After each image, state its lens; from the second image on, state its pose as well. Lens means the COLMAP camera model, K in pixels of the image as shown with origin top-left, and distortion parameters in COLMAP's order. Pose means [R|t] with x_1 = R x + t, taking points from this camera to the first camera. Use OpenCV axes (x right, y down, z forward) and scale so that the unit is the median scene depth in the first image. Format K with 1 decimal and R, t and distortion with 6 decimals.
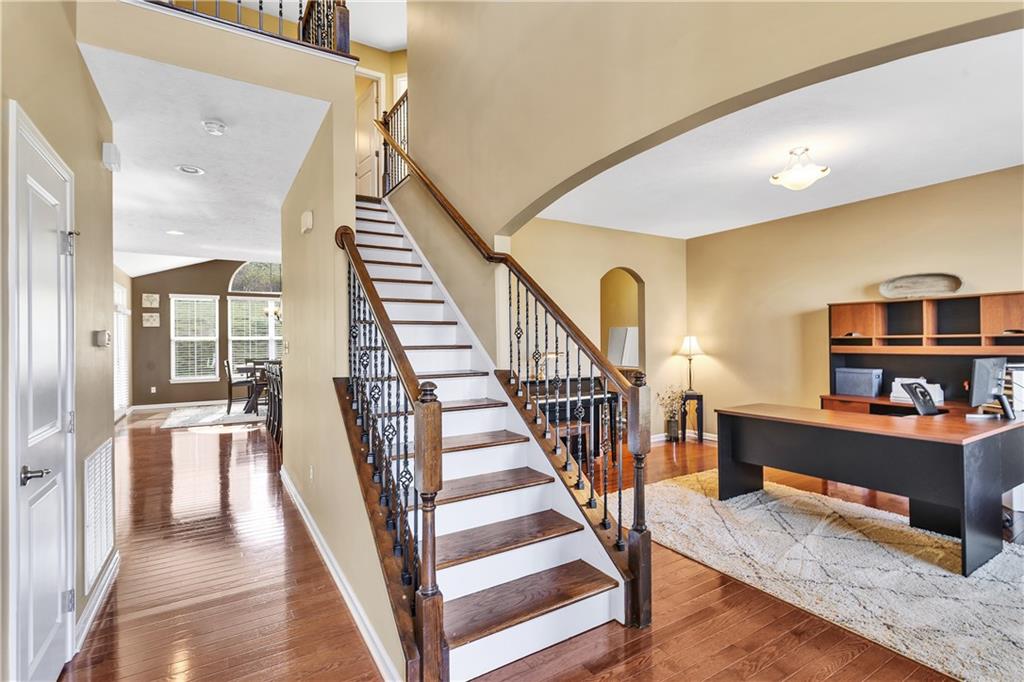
lens RADIAL K [[482.5, 0, 512.0], [0, 482.5, 341.0], [0, 0, 1]] dist [0.014320, 0.000600]
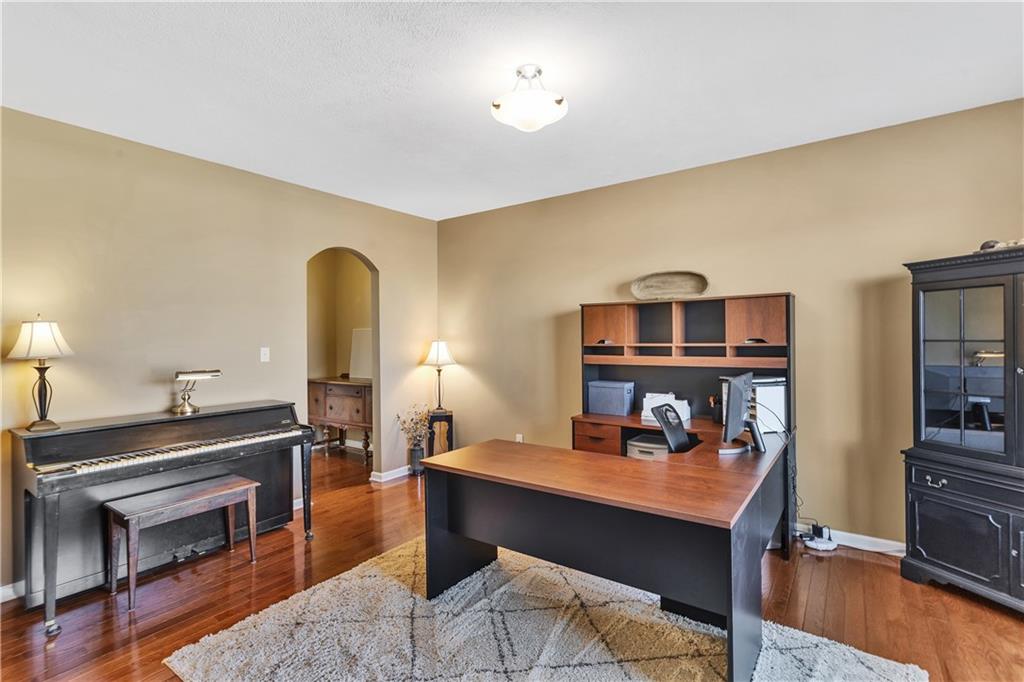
lens RADIAL K [[482.5, 0, 512.0], [0, 482.5, 341.0], [0, 0, 1]] dist [0.014320, 0.000600]
pose [[0.923868, -0.001163, 0.382709, 0.260374], [0.000368, 0.999998, 0.002149, -0.017863], [-0.382711, -0.001845, 0.923866, 0.325743]]
